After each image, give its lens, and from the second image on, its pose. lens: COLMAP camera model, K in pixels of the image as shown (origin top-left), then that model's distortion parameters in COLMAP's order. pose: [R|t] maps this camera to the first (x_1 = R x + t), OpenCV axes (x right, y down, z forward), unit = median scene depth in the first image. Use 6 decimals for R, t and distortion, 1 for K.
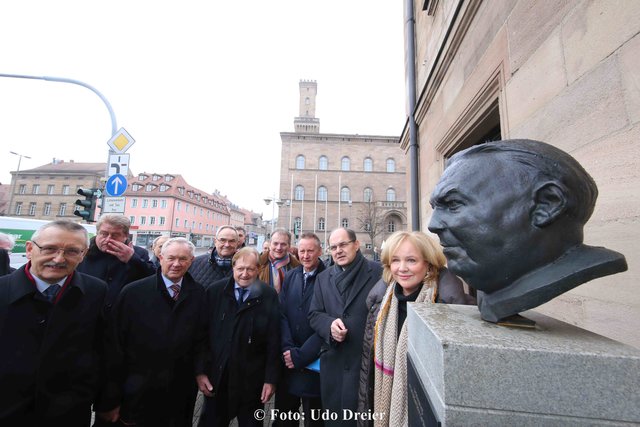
lens RADIAL K [[243.8, 0, 320.8], [0, 243.8, 212.7], [0, 0, 1]] dist [0.000616, -0.003793]
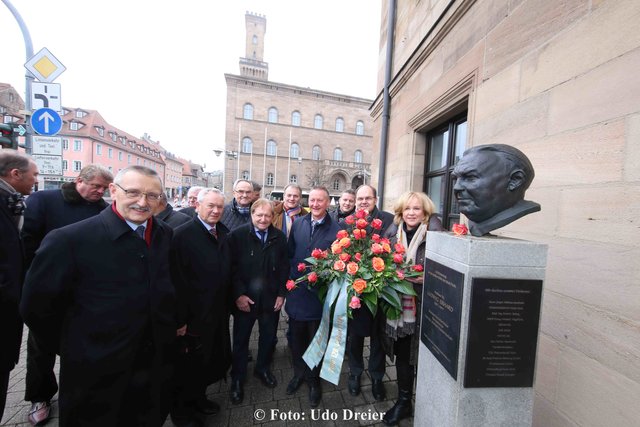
lens RADIAL K [[243.8, 0, 315.3], [0, 243.8, 213.0], [0, 0, 1]] dist [0.000616, -0.003793]
pose [[0.972245, 0.016945, 0.233352, -0.406120], [-0.058520, 0.983284, 0.172420, -0.006395], [-0.226530, -0.181290, 0.956984, -0.223876]]
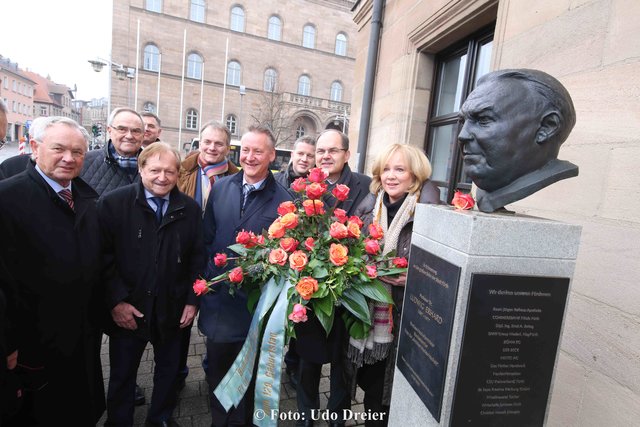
lens RADIAL K [[377.8, 0, 317.2], [0, 377.8, 215.8], [0, 0, 1]] dist [0.013456, -0.007064]
pose [[0.932822, 0.021189, 0.359715, -0.339502], [-0.119515, 0.959955, 0.253383, 0.017965], [-0.339941, -0.279352, 0.897999, -0.204101]]
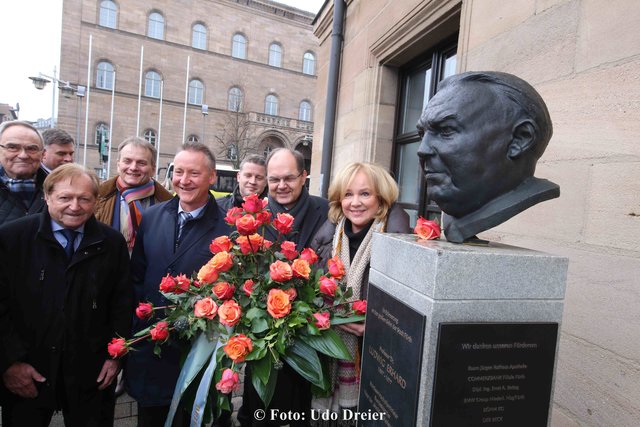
lens RADIAL K [[395.1, 0, 320.2], [0, 395.1, 214.8], [0, 0, 1]] dist [0.011579, -0.004782]
pose [[0.904132, 0.025074, 0.426516, -0.228286], [-0.113582, 0.976460, 0.183369, 0.024380], [-0.411878, -0.214234, 0.885698, -0.109519]]
